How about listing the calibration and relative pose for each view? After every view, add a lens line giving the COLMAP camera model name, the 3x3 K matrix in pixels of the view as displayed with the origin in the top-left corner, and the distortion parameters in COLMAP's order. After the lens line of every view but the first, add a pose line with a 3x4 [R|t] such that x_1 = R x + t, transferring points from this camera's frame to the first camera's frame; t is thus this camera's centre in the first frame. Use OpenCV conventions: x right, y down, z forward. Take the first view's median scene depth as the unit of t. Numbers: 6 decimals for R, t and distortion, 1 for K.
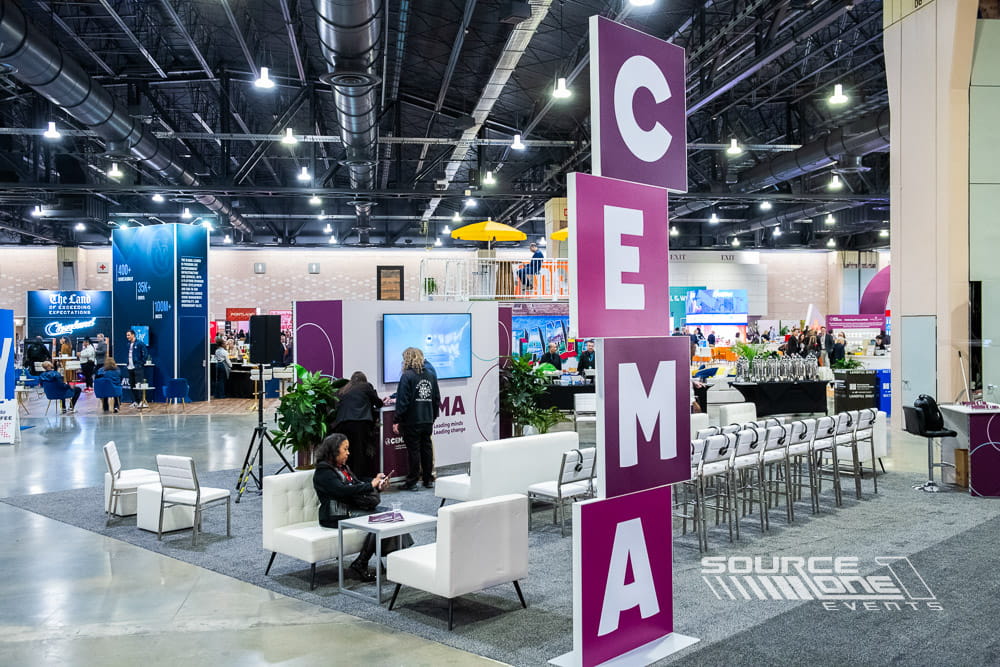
lens RADIAL K [[957.6, 0, 500.0], [0, 957.6, 333.5], [0, 0, 1]] dist [0.006324, 0.009450]
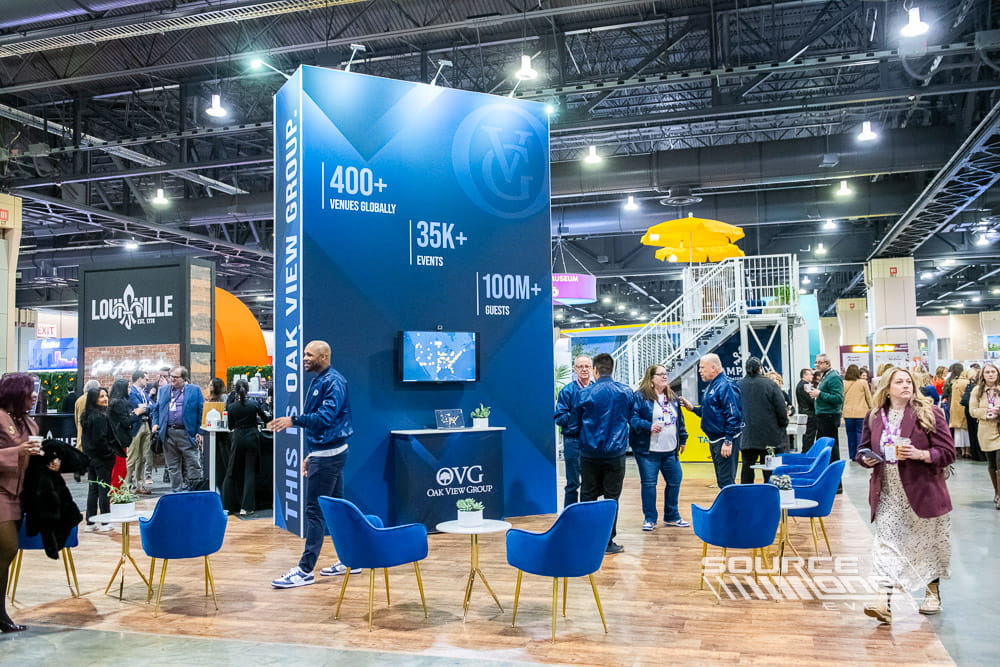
lens RADIAL K [[957.6, 0, 500.0], [0, 957.6, 333.5], [0, 0, 1]] dist [0.006324, 0.009450]
pose [[0.439755, 0.051106, 0.896663, -1.301849], [0.021741, 0.997481, -0.067515, 0.035875], [-0.897855, 0.049184, 0.437536, 1.466107]]
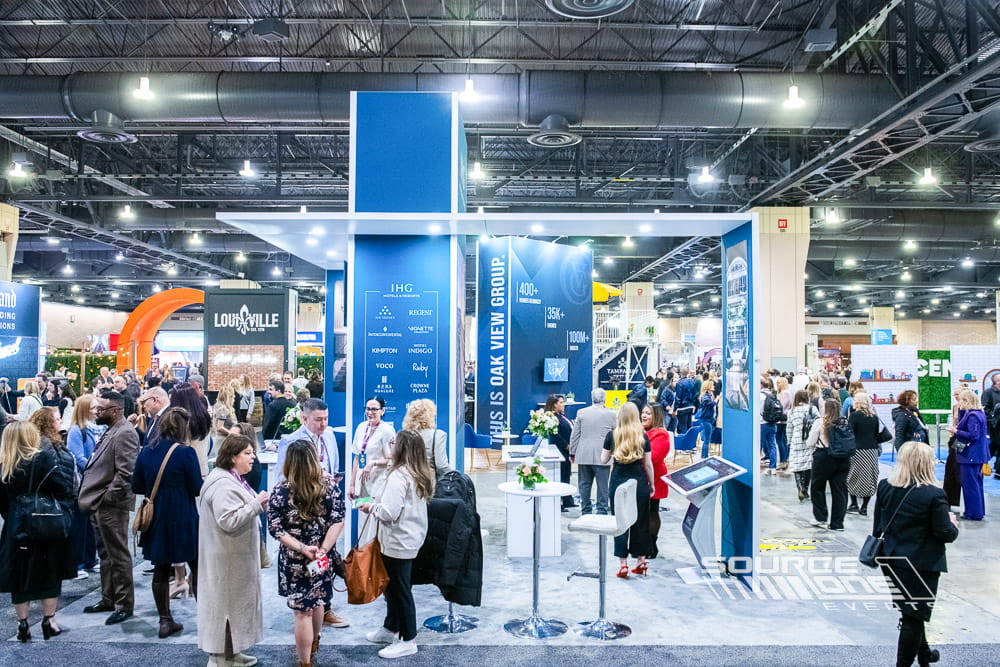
lens RADIAL K [[957.6, 0, 500.0], [0, 957.6, 333.5], [0, 0, 1]] dist [0.006324, 0.009450]
pose [[0.125969, 0.032774, 0.991493, -2.236954], [0.001360, 0.999447, -0.033210, -0.003562], [-0.992033, 0.005532, 0.125855, 1.713004]]
